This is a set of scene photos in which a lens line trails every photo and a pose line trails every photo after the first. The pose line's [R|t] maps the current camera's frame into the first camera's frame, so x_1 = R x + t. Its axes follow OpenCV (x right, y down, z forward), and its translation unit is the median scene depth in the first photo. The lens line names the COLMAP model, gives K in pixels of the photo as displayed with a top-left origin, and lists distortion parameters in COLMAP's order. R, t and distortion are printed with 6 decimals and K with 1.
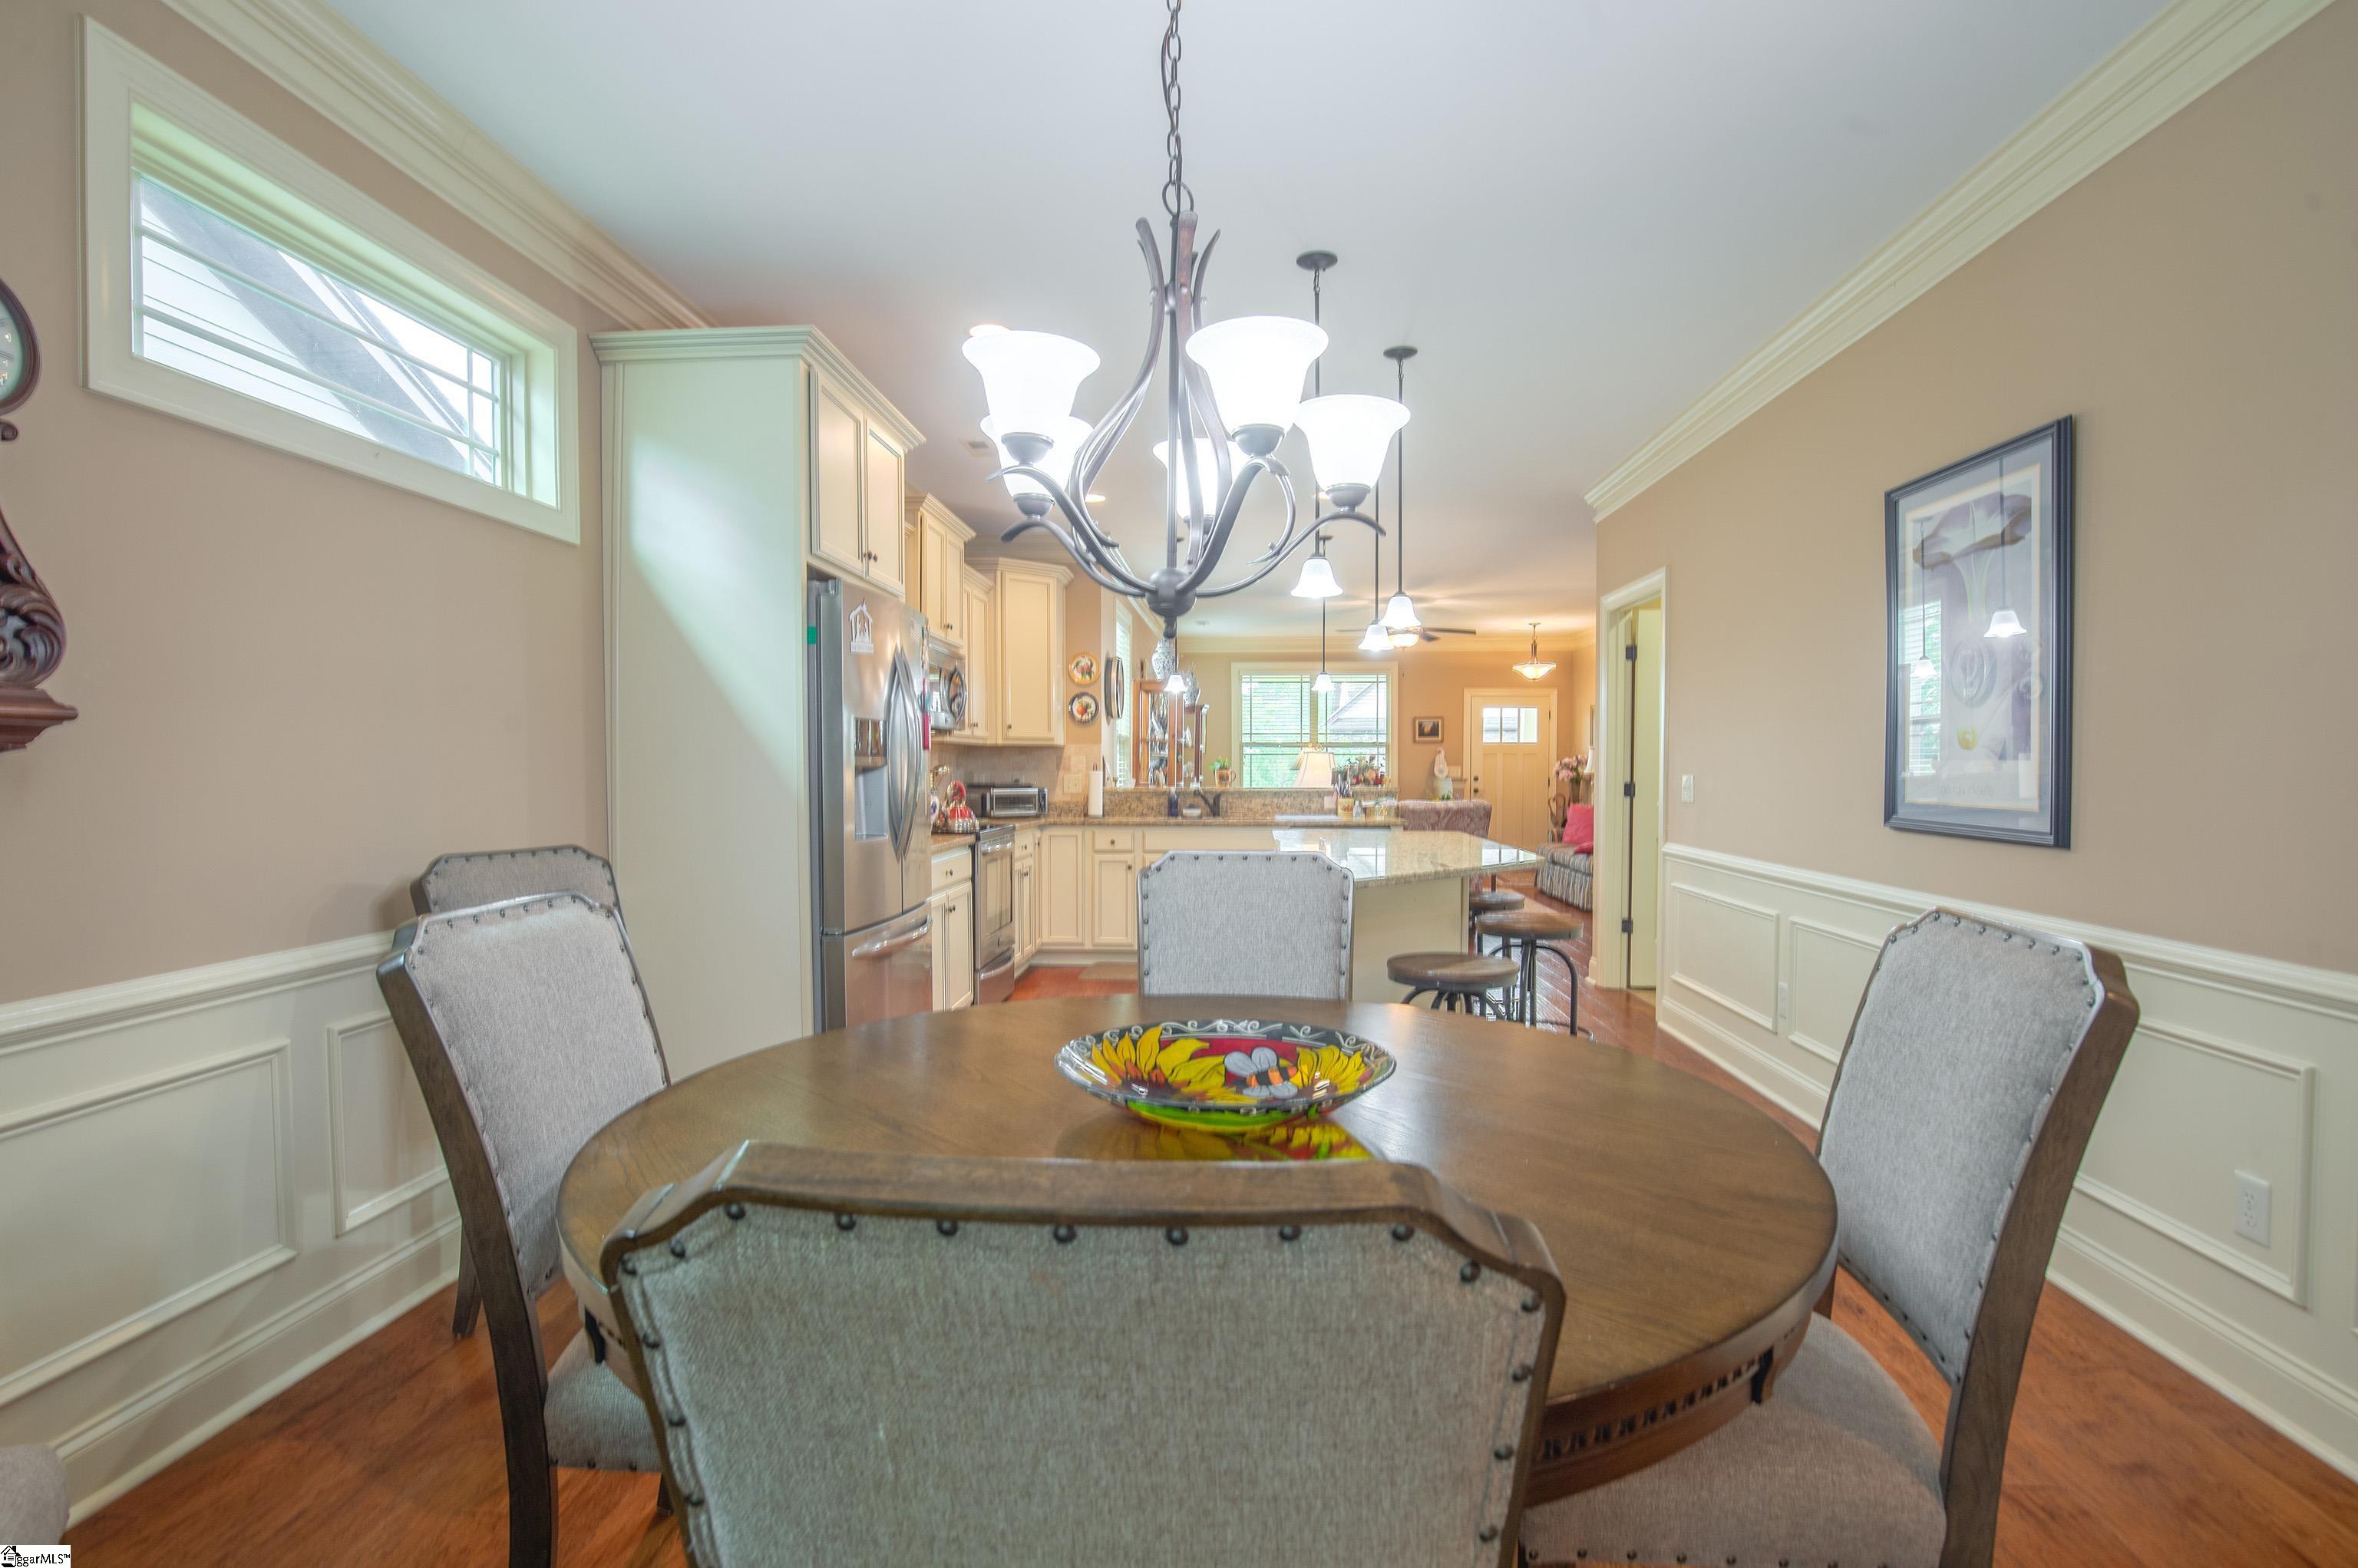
lens RADIAL K [[1125.3, 0, 1178.2], [0, 1125.3, 796.2], [0, 0, 1]] dist [-0.029675, -0.001193]
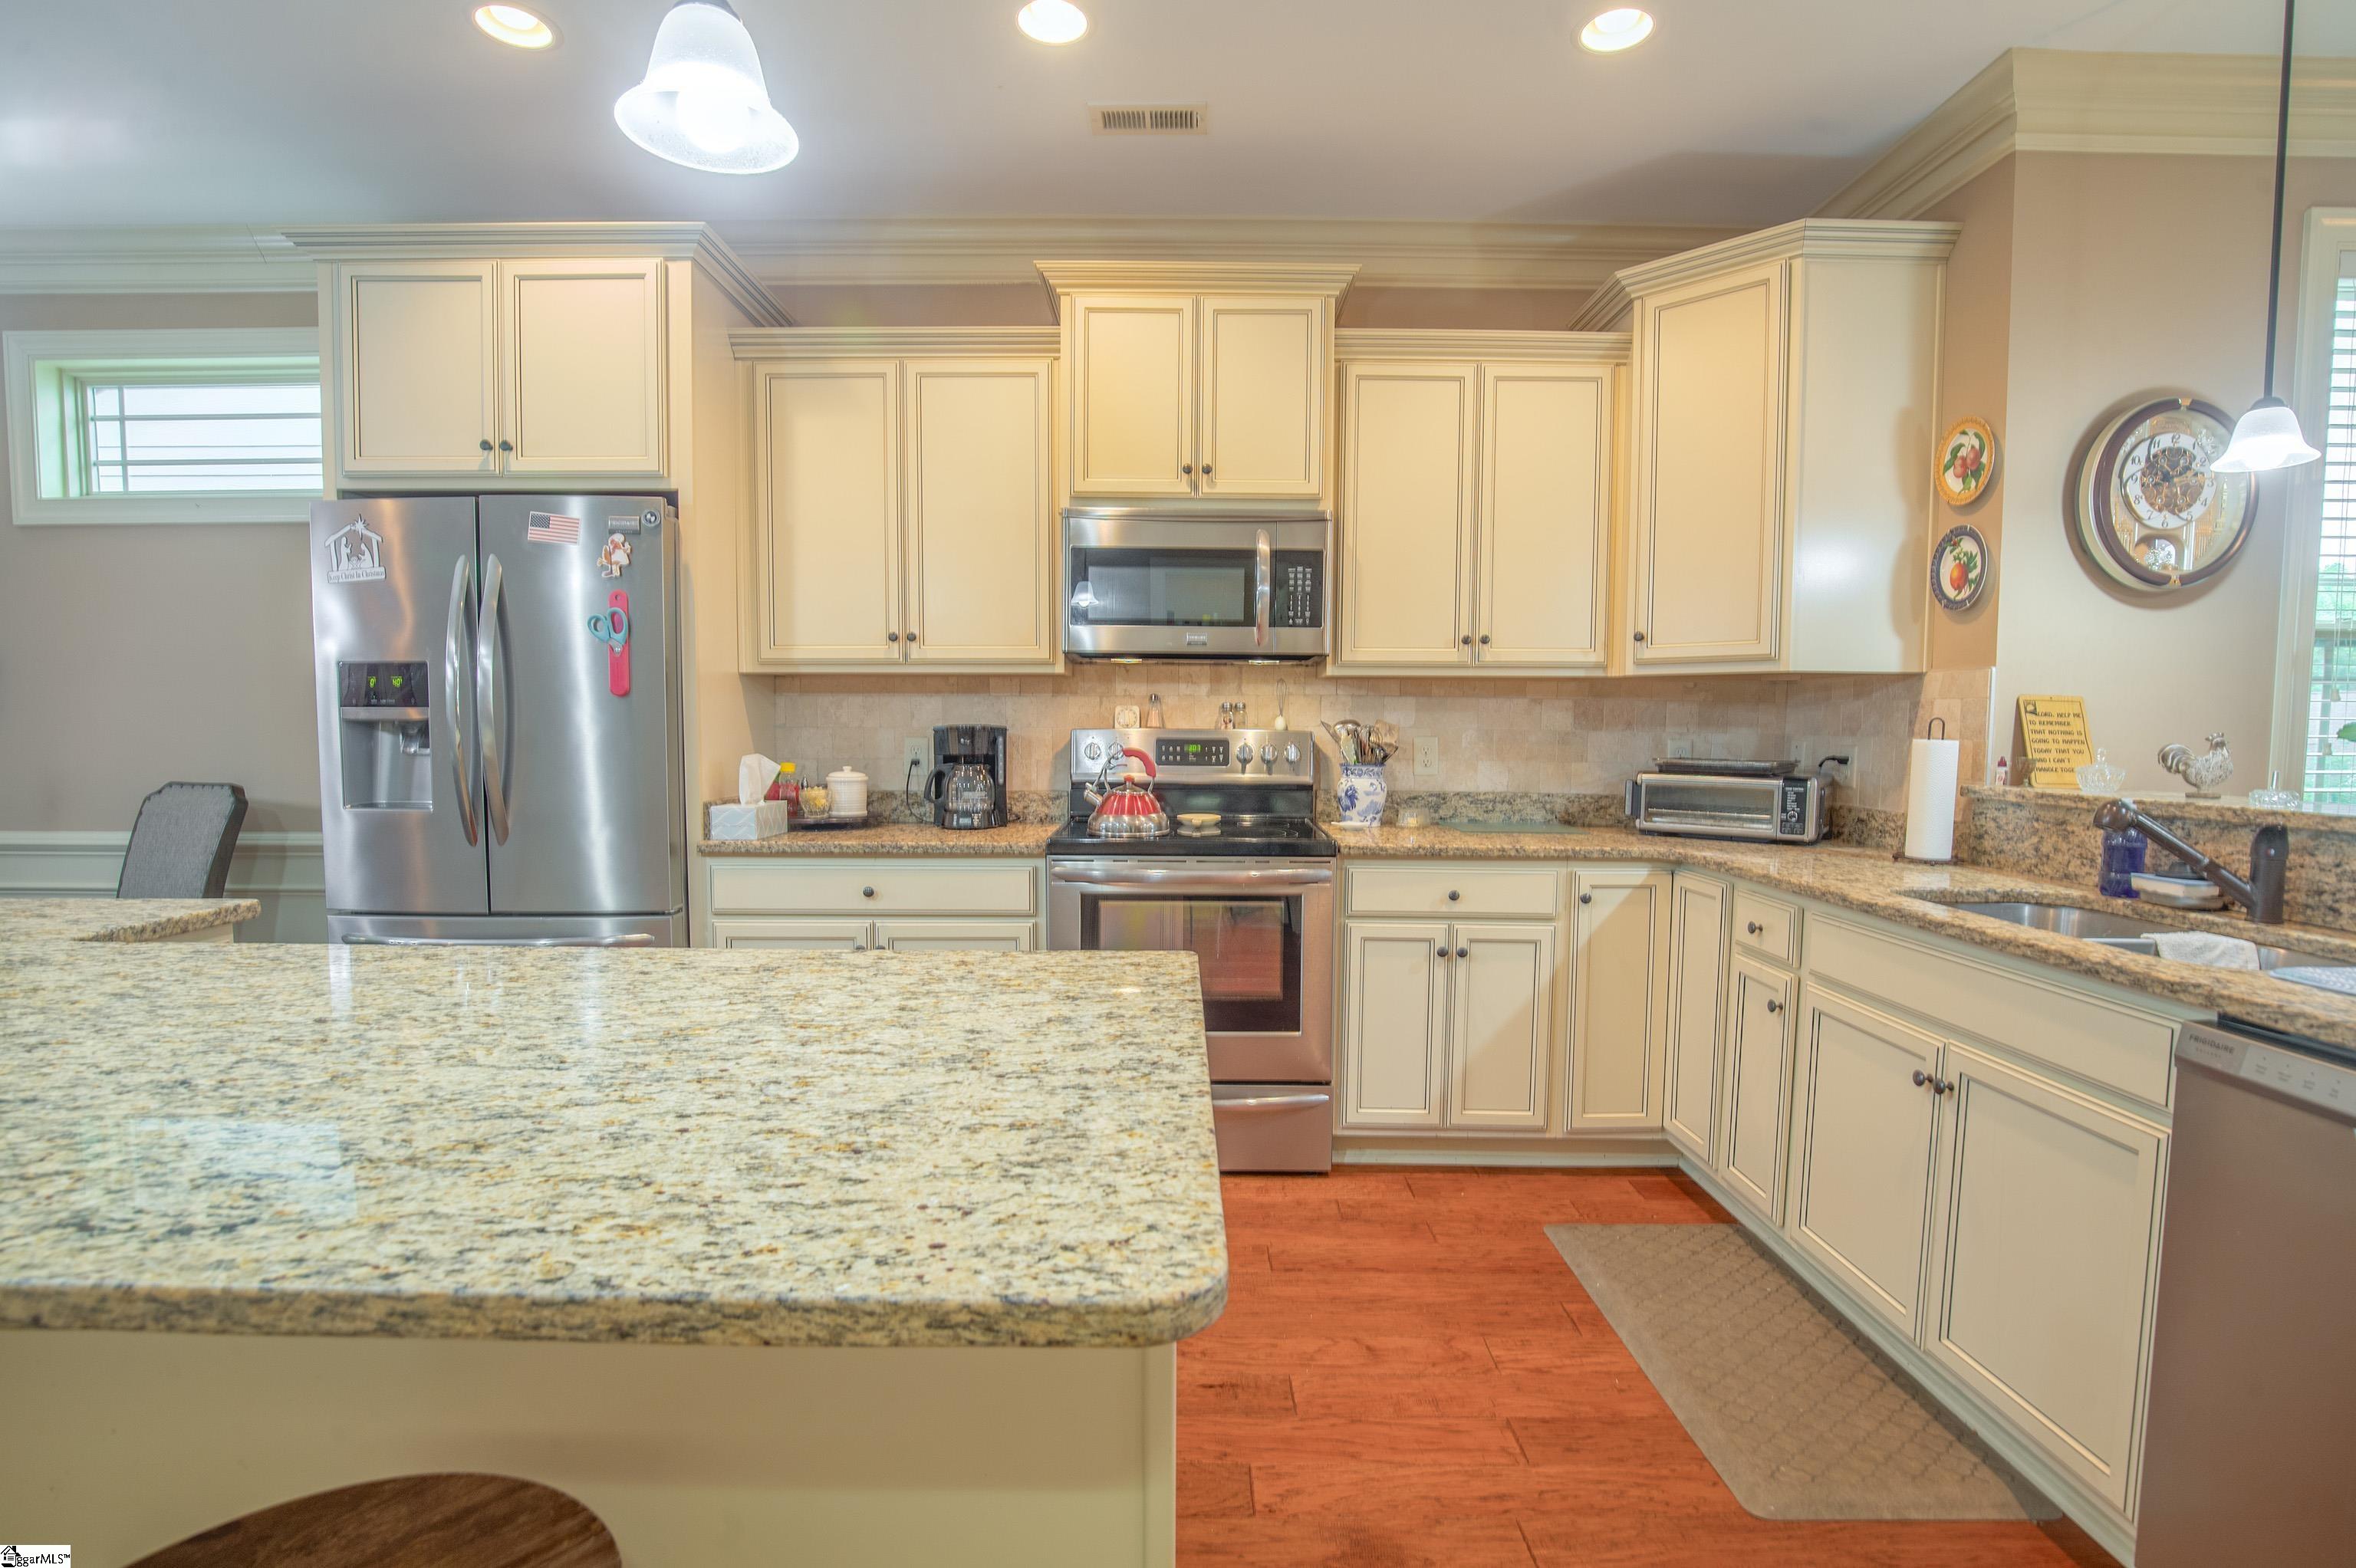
lens RADIAL K [[1124.3, 0, 1177.2], [0, 1124.3, 796.2], [0, 0, 1]] dist [-0.029675, -0.001193]
pose [[0.068469, 0.068432, -0.995303, 0.272284], [-0.031051, 0.997308, 0.066434, -0.019994], [0.997170, 0.026356, 0.070410, 0.726845]]
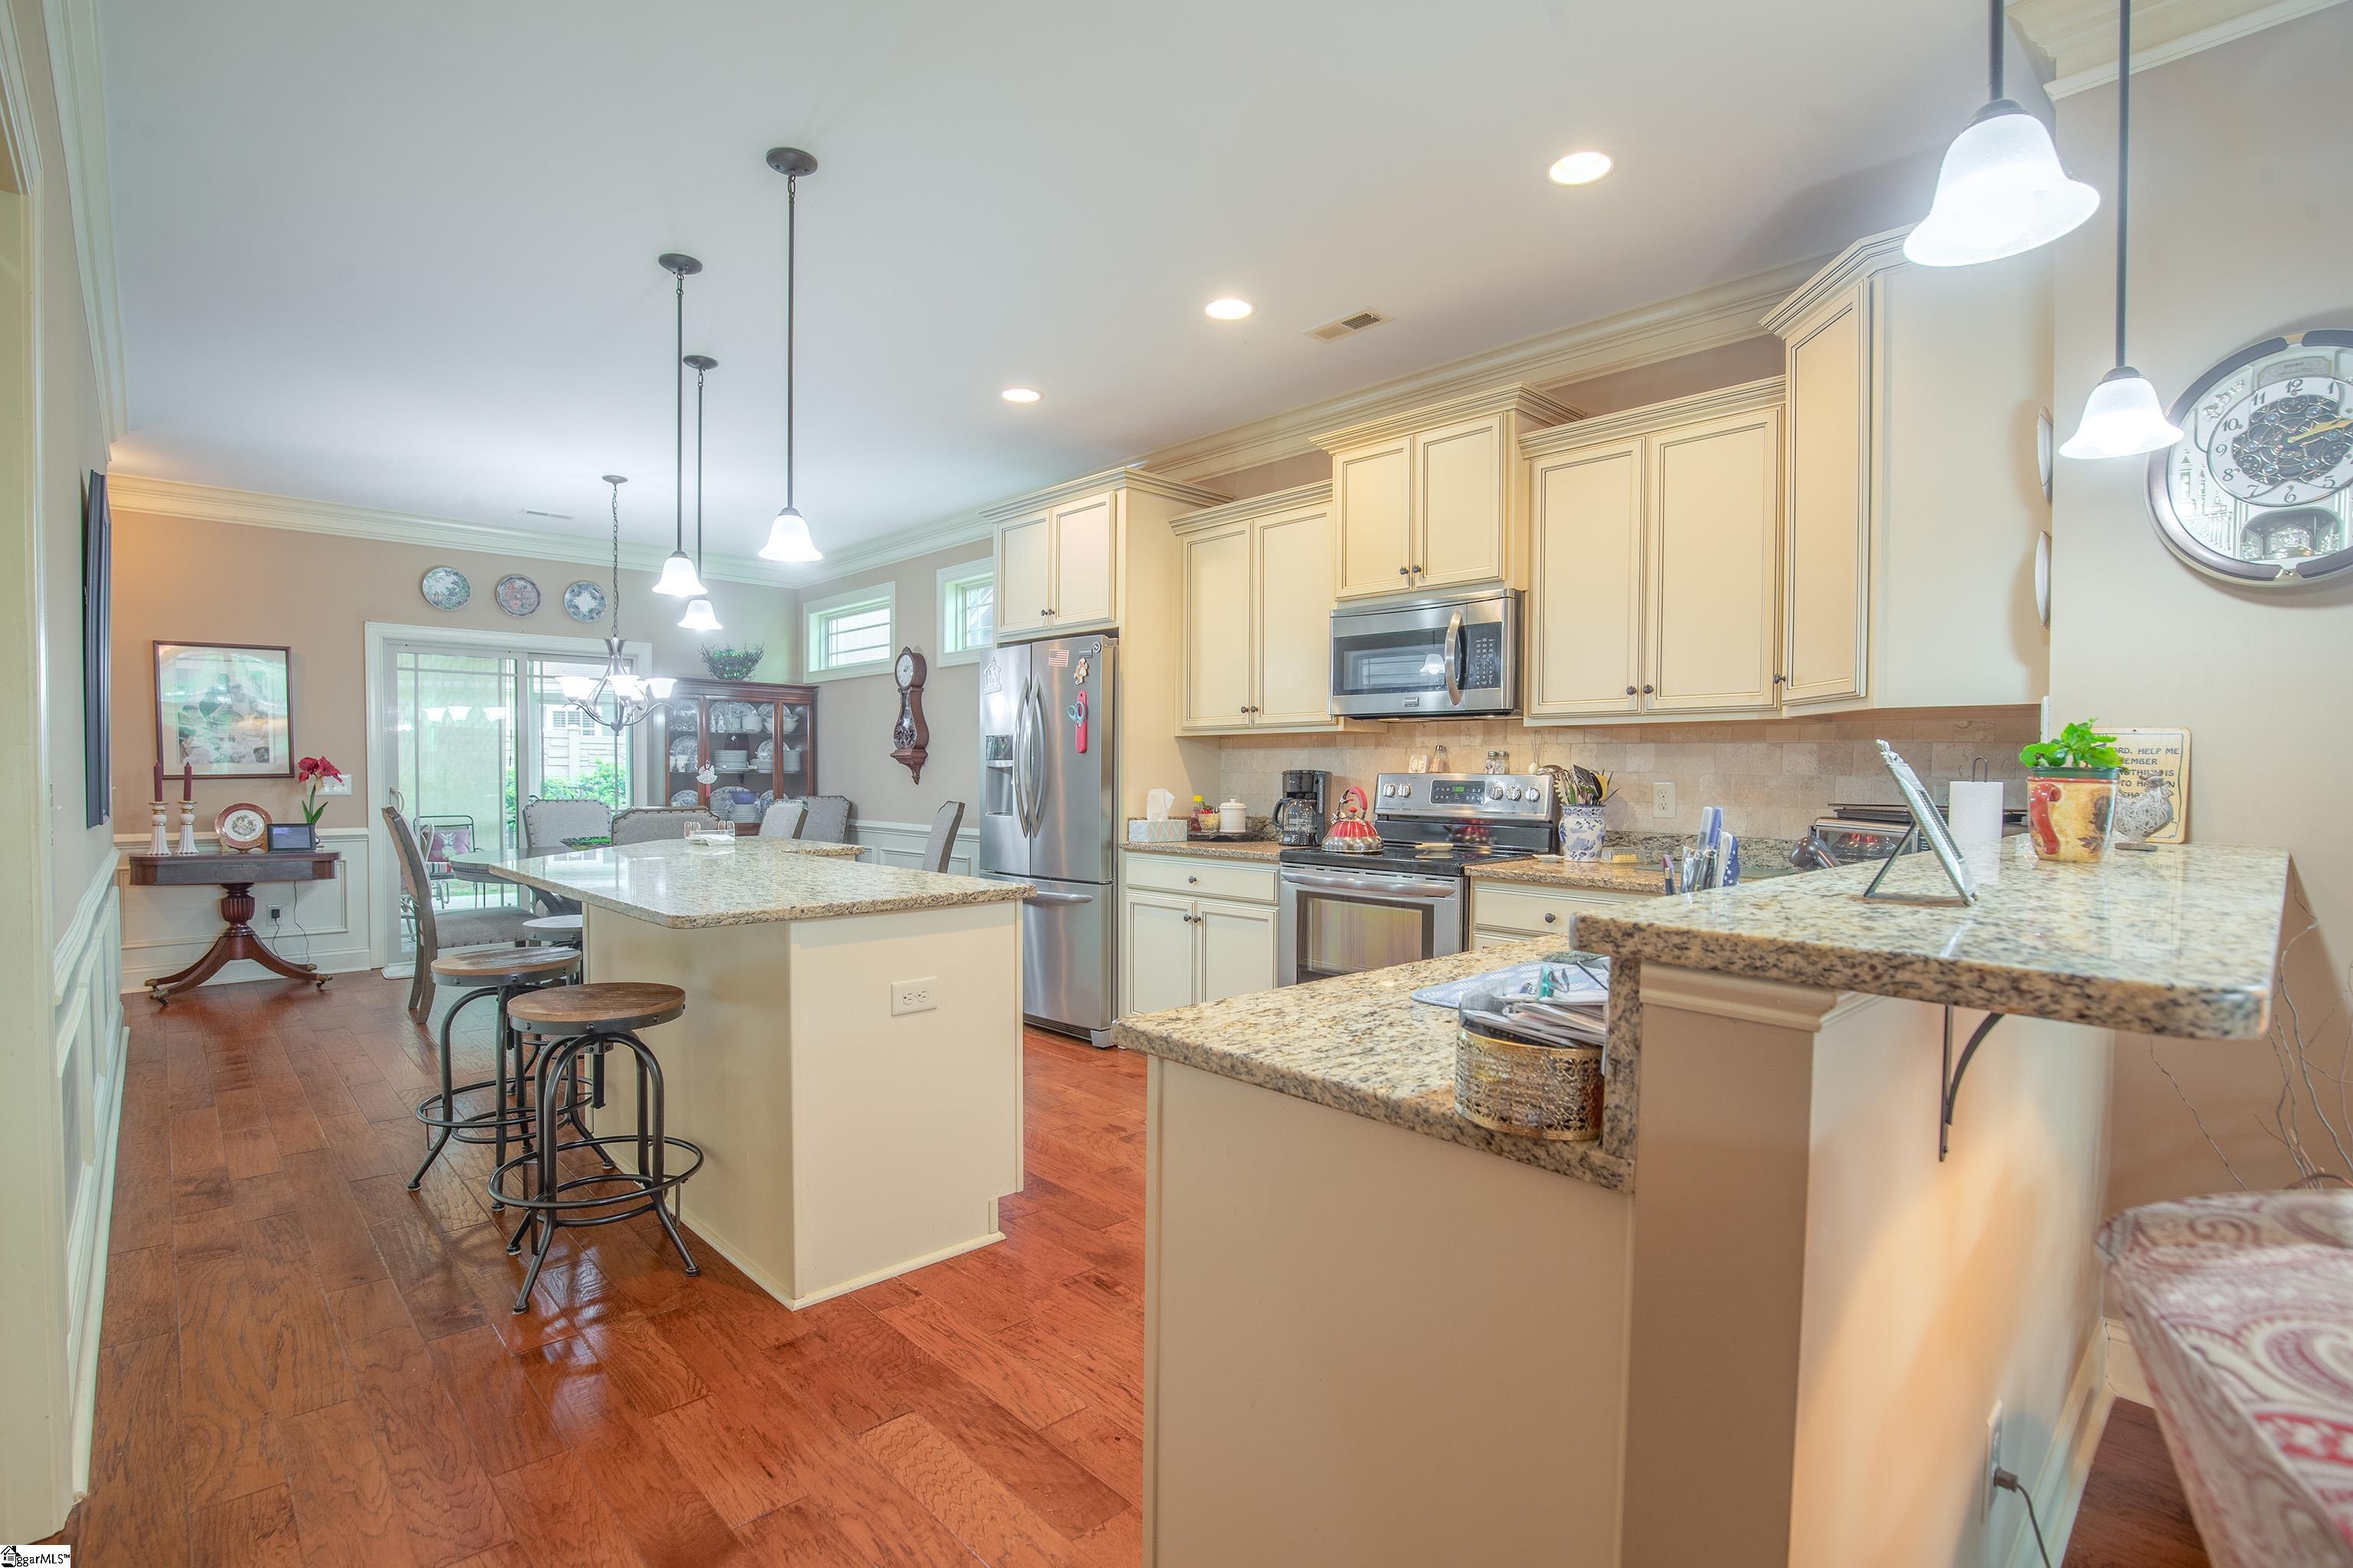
lens RADIAL K [[1084.5, 0, 1193.7], [0, 1084.5, 793.2], [0, 0, 1]] dist [-0.040901, 0.000946]
pose [[-0.663796, 0.013608, -0.747790, 0.303906], [-0.023305, 0.998973, 0.038866, -0.025164], [0.747551, 0.043226, -0.662797, 1.033060]]
